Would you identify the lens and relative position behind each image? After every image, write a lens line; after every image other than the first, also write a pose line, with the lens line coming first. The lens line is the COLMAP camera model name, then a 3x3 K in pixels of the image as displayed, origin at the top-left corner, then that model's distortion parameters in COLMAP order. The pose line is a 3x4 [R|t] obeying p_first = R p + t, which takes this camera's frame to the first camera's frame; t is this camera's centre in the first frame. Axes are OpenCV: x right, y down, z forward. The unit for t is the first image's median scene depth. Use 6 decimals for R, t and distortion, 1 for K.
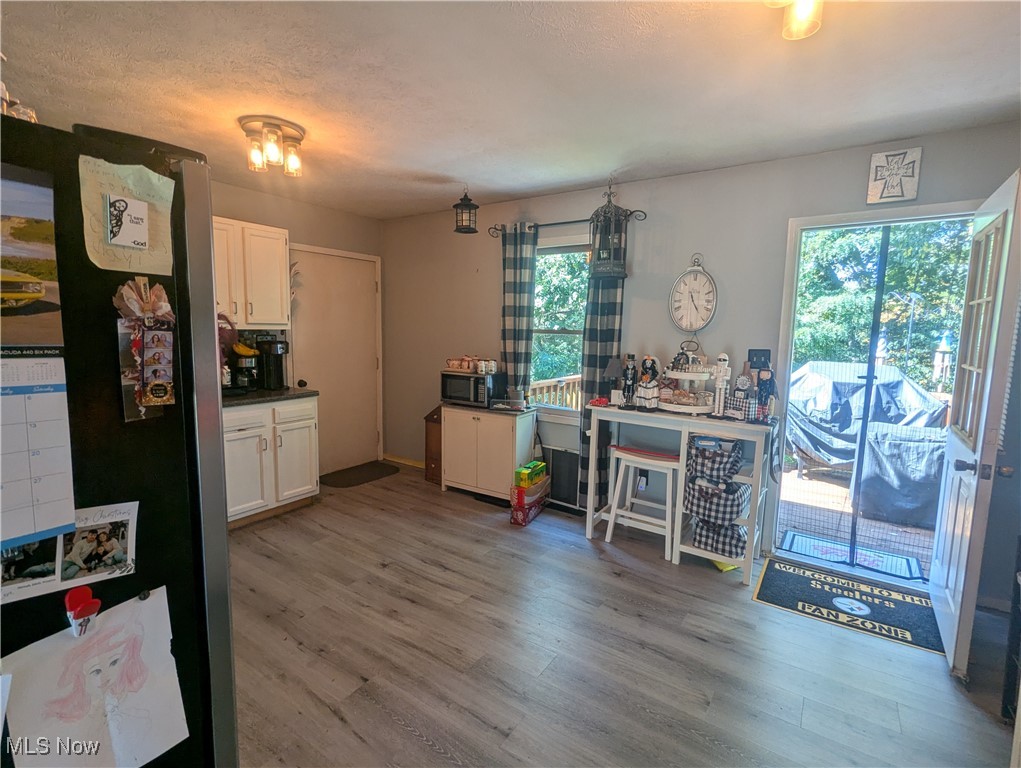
lens RADIAL K [[482.0, 0, 510.5], [0, 482.0, 384.0], [0, 0, 1]] dist [0.001215, -0.000029]
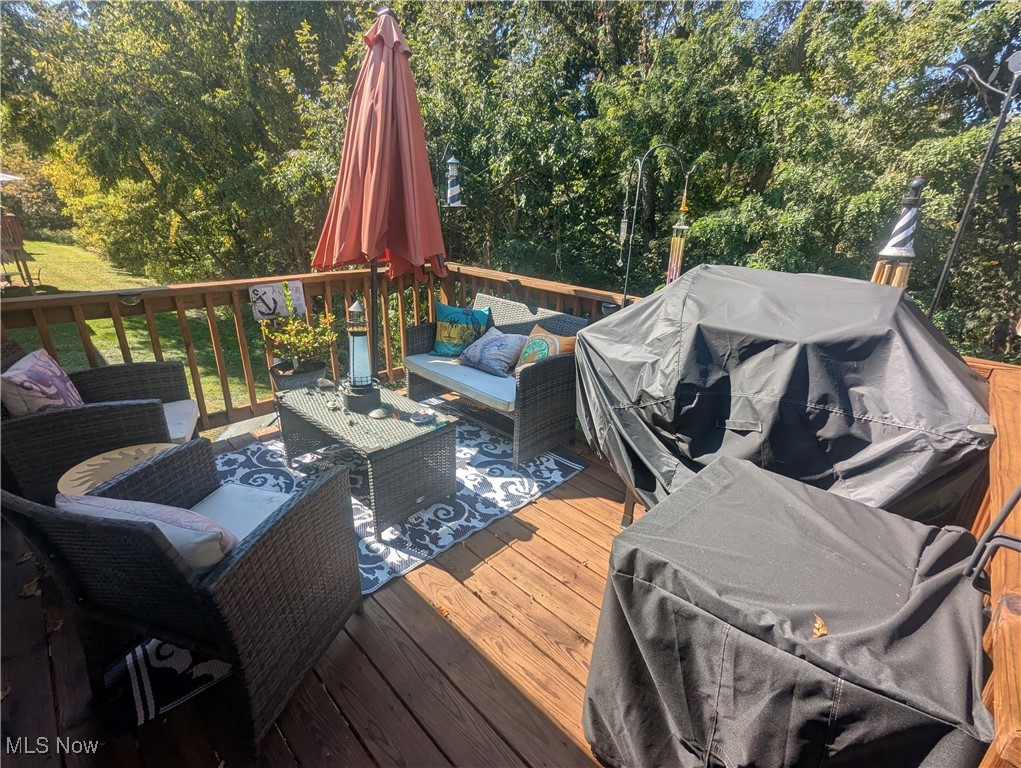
lens RADIAL K [[482.0, 0, 510.5], [0, 482.0, 384.0], [0, 0, 1]] dist [0.001215, -0.000029]
pose [[0.981898, 0.065216, -0.177826, 0.620151], [-0.021042, 0.970602, 0.239769, -0.049324], [0.188235, -0.231687, 0.954405, 0.628614]]
